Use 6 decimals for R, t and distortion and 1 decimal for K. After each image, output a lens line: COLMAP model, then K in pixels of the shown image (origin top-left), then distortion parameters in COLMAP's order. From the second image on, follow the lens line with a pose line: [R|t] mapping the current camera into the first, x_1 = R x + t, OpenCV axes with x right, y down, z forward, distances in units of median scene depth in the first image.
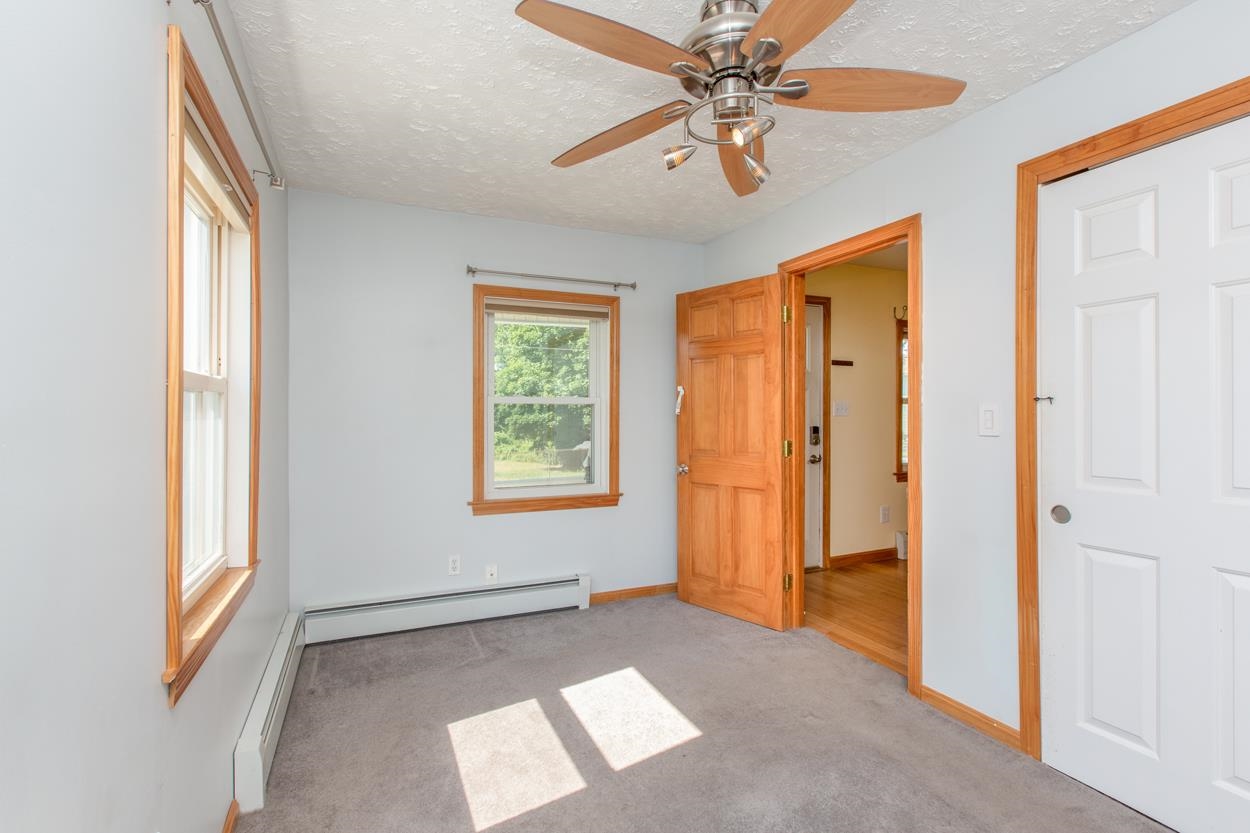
lens RADIAL K [[569.2, 0, 614.7], [0, 569.2, 401.6], [0, 0, 1]] dist [0.003714, -0.001582]
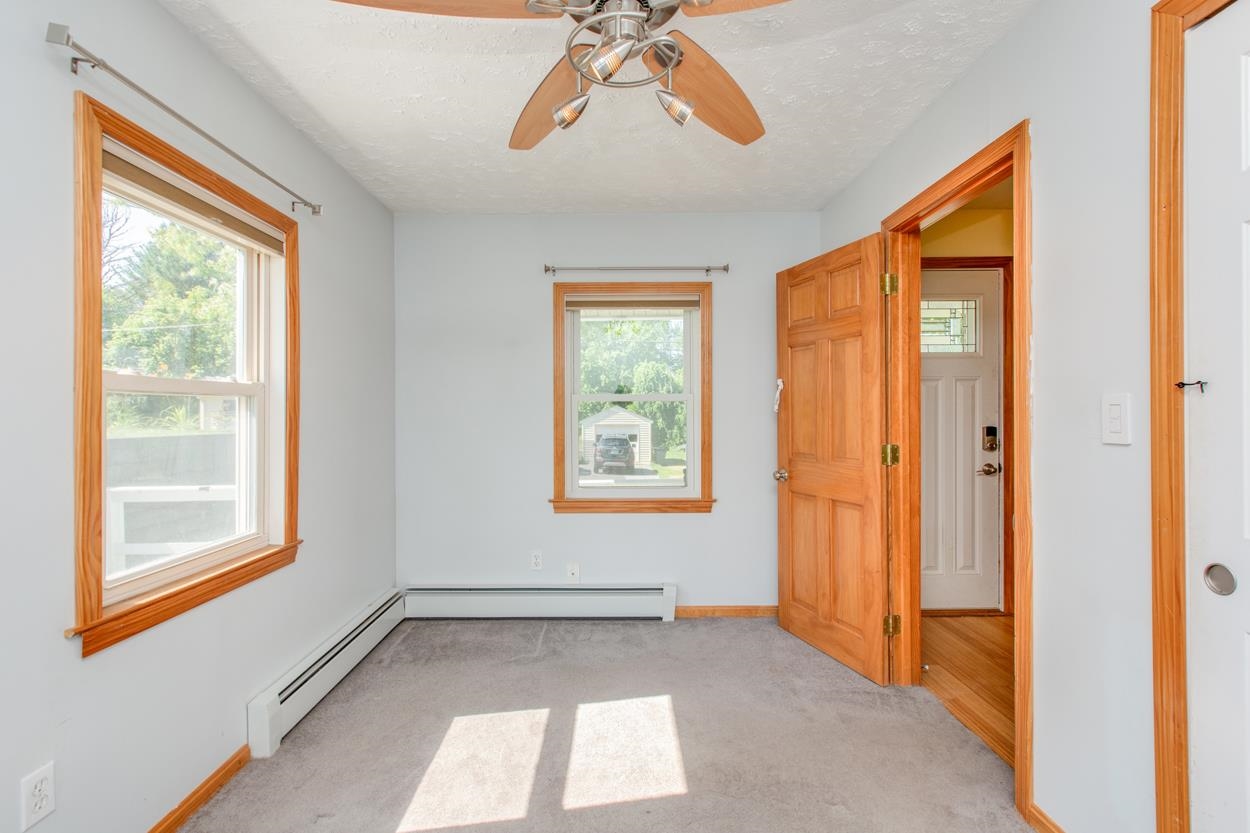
lens RADIAL K [[569.2, 0, 626.2], [0, 569.2, 400.6], [0, 0, 1]] dist [0.003714, -0.001582]
pose [[0.917123, -0.011414, -0.398441, 0.278794], [0.012509, 0.999922, 0.000148, 0.003048], [0.398408, -0.005120, 0.917194, 0.131910]]
